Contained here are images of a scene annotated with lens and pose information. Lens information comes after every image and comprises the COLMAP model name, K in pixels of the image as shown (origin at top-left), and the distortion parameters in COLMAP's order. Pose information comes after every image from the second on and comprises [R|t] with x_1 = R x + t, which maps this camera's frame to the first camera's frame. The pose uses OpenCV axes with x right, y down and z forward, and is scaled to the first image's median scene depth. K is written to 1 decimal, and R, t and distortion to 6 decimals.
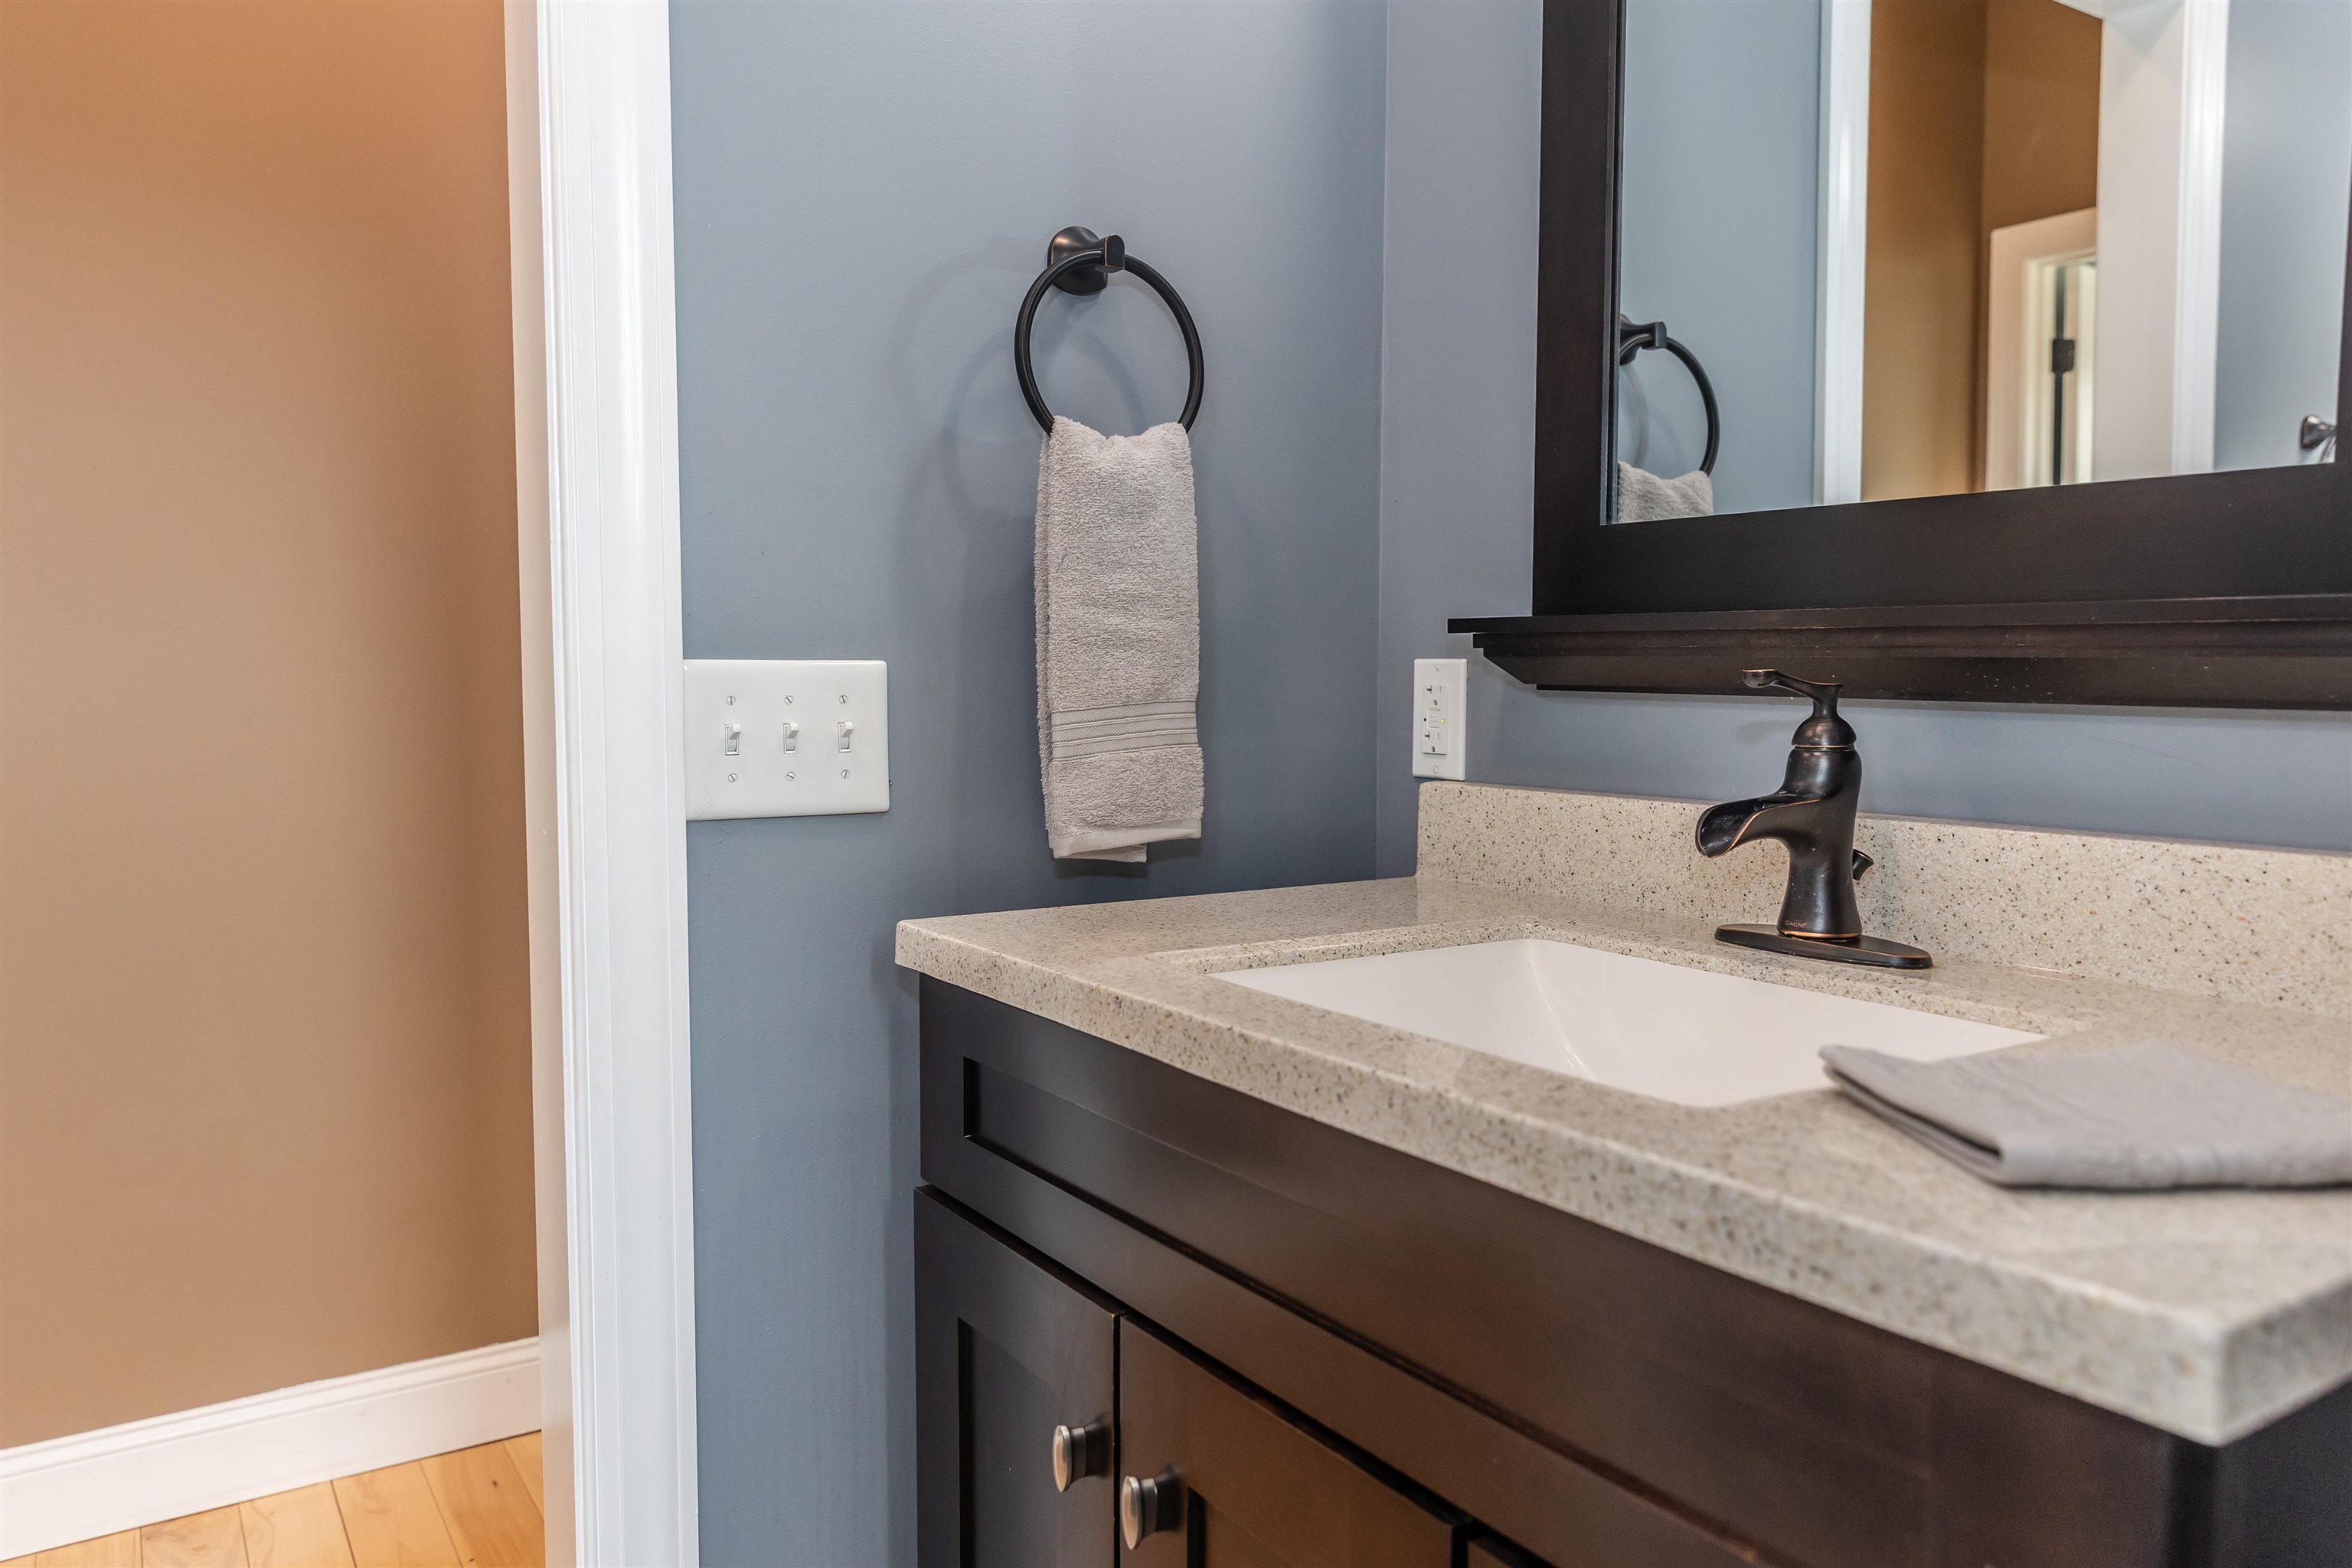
lens RADIAL K [[1579.0, 0, 1163.6], [0, 1579.0, 797.6], [0, 0, 1]] dist [0.009605, -0.008477]
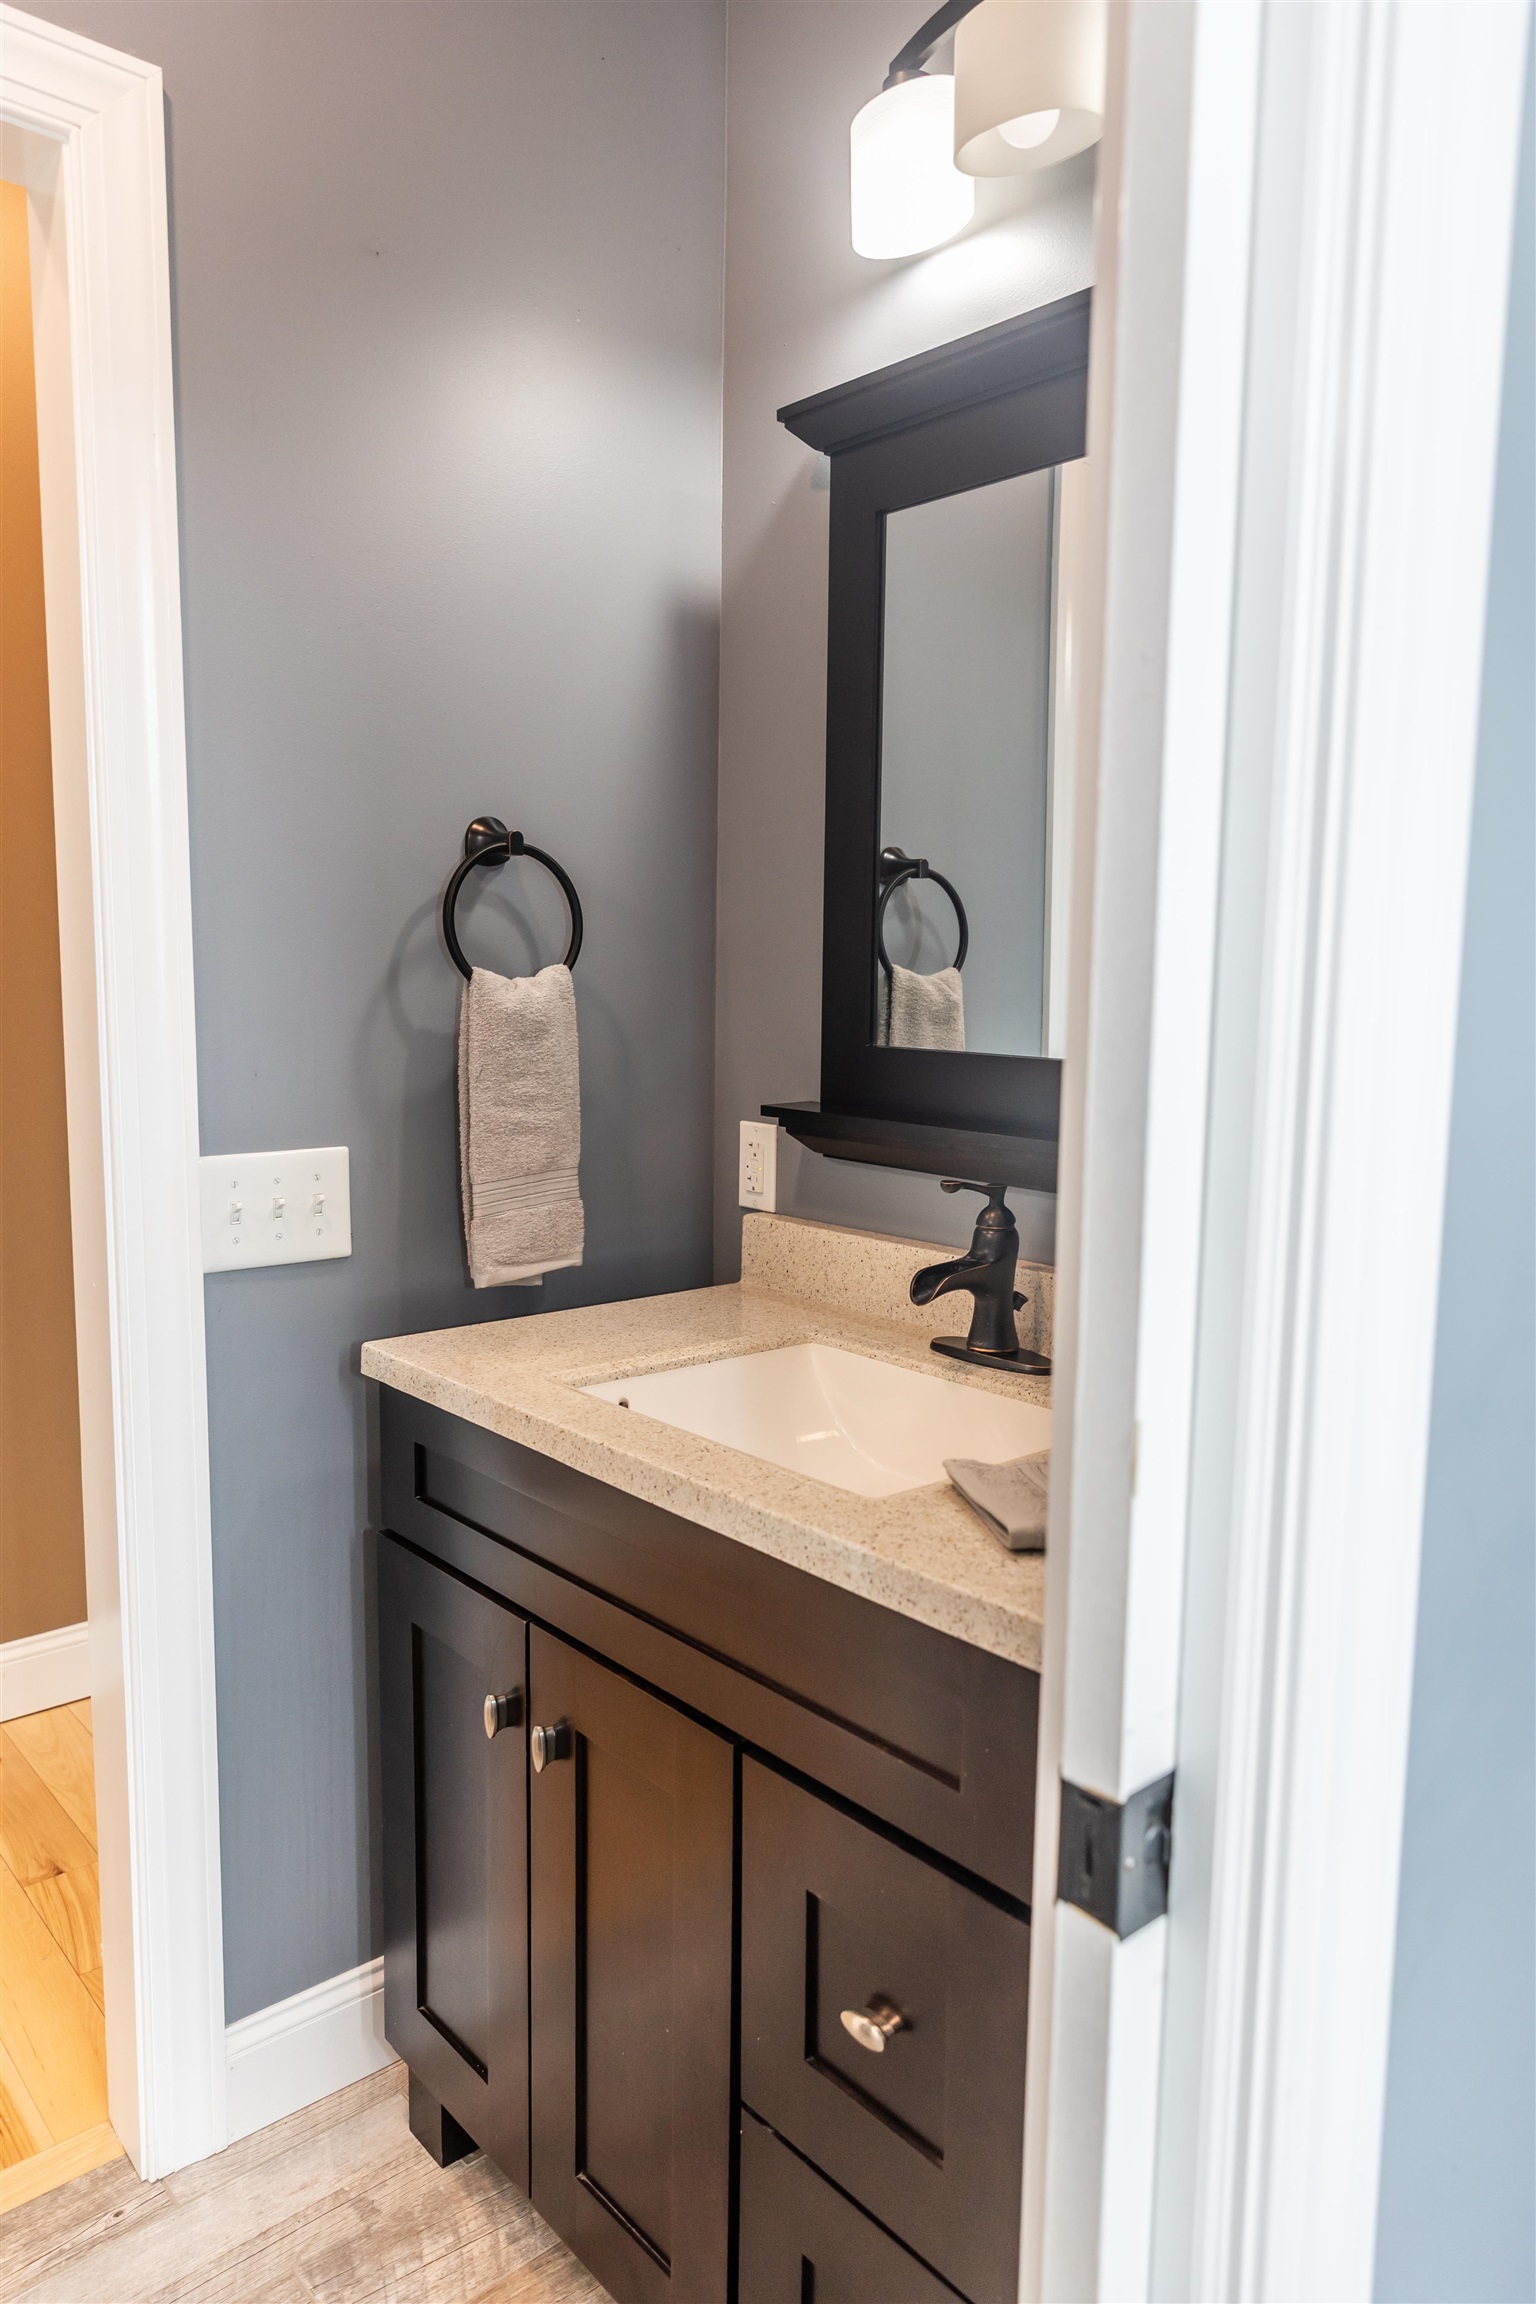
lens RADIAL K [[1546.7, 0, 768.1], [0, 1546.7, 1133.4], [0, 0, 1]] dist [0.009605, -0.008477]
pose [[0.989849, -0.006013, 0.141999, -0.007870], [-0.001149, 0.998733, 0.050303, -0.178562], [-0.142122, -0.049955, 0.988588, -0.394721]]
